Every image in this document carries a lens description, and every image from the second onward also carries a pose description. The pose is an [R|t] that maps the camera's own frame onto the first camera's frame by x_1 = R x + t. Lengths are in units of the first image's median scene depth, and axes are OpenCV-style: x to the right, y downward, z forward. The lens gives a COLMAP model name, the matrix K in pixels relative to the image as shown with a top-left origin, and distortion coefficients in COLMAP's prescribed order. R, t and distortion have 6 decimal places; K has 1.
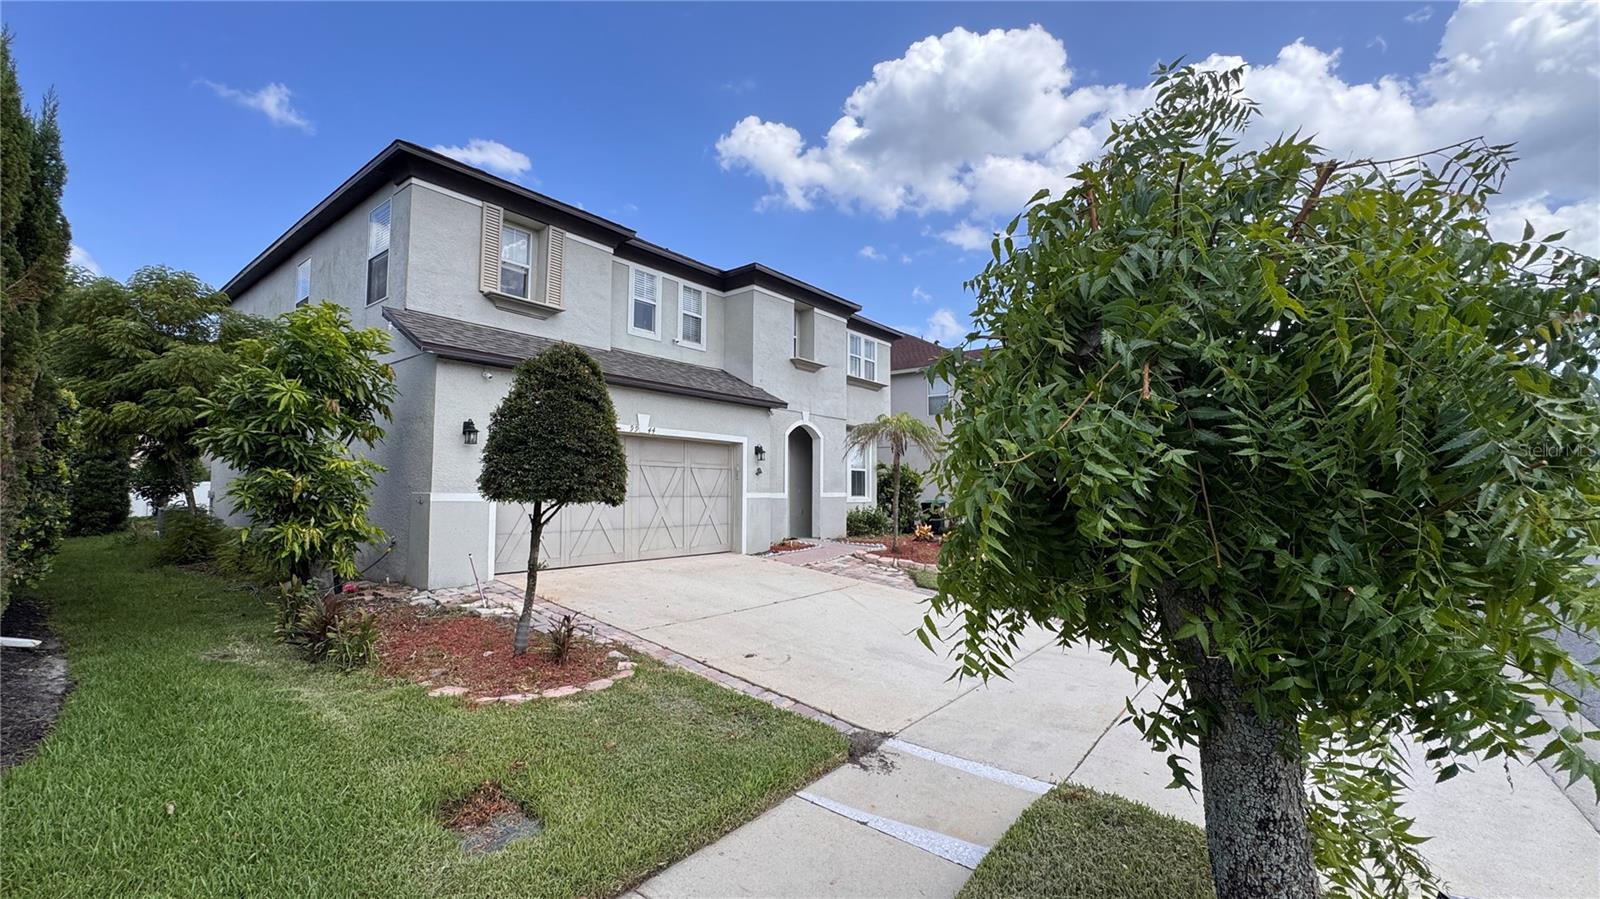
lens RADIAL K [[642.4, 0, 800.6], [0, 642.4, 447.9], [0, 0, 1]] dist [-0.000569, -0.000213]
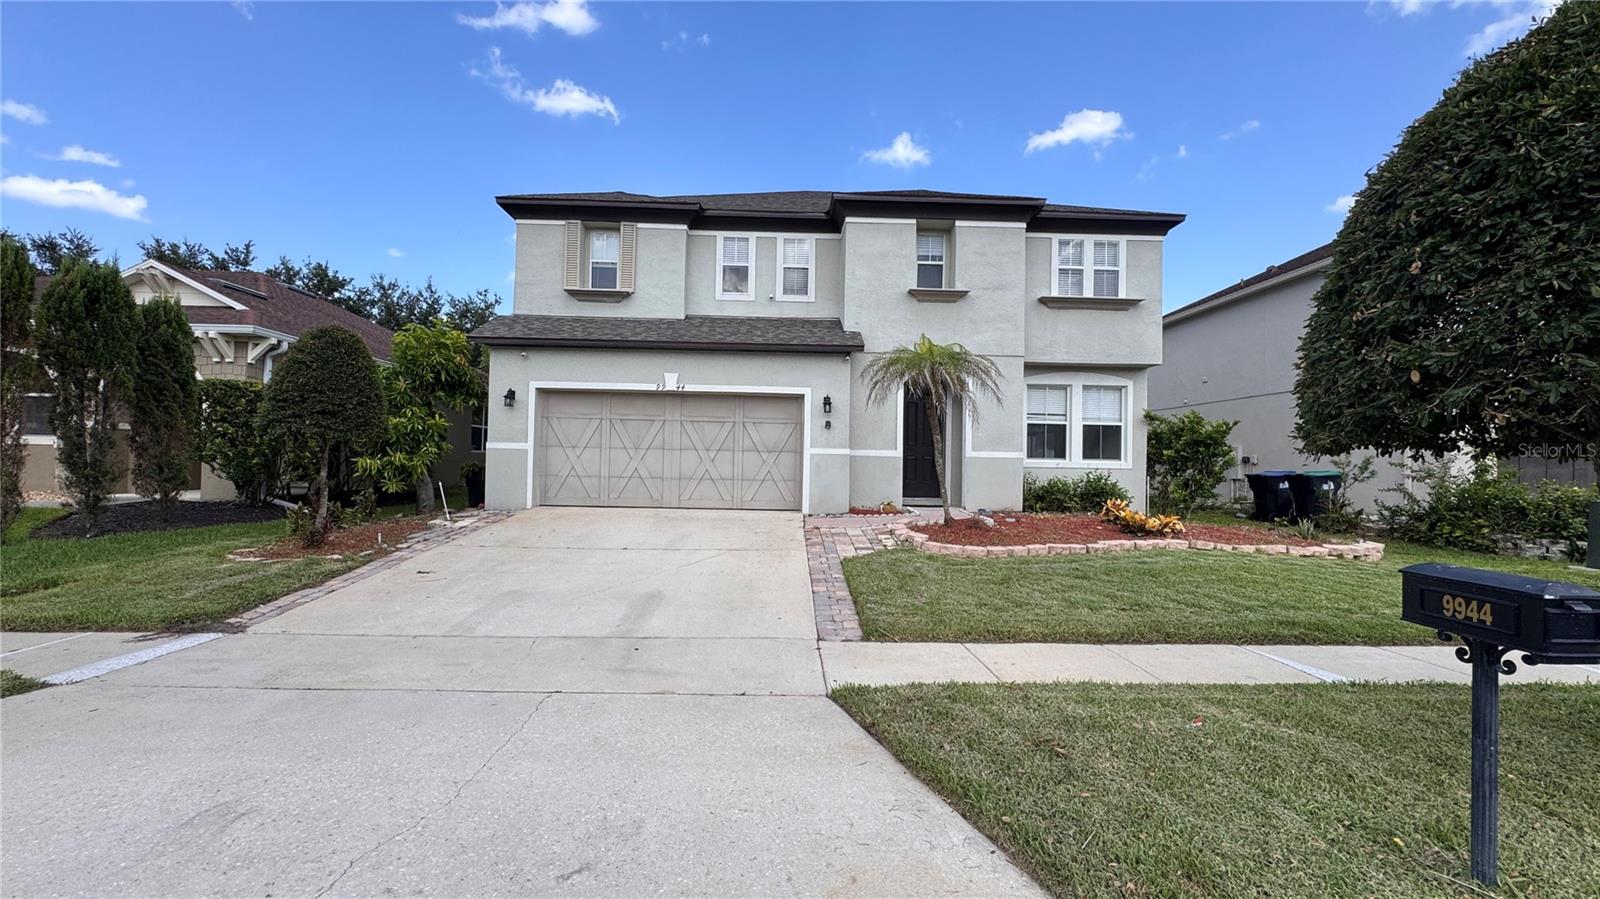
lens RADIAL K [[528.6, 0, 806.5], [0, 528.6, 447.2], [0, 0, 1]] dist [-0.010217, -0.000007]
pose [[0.643927, 0.007372, -0.765051, 0.470935], [0.034152, 0.998680, 0.038368, 0.037626], [0.764324, -0.050835, 0.642825, 0.491817]]
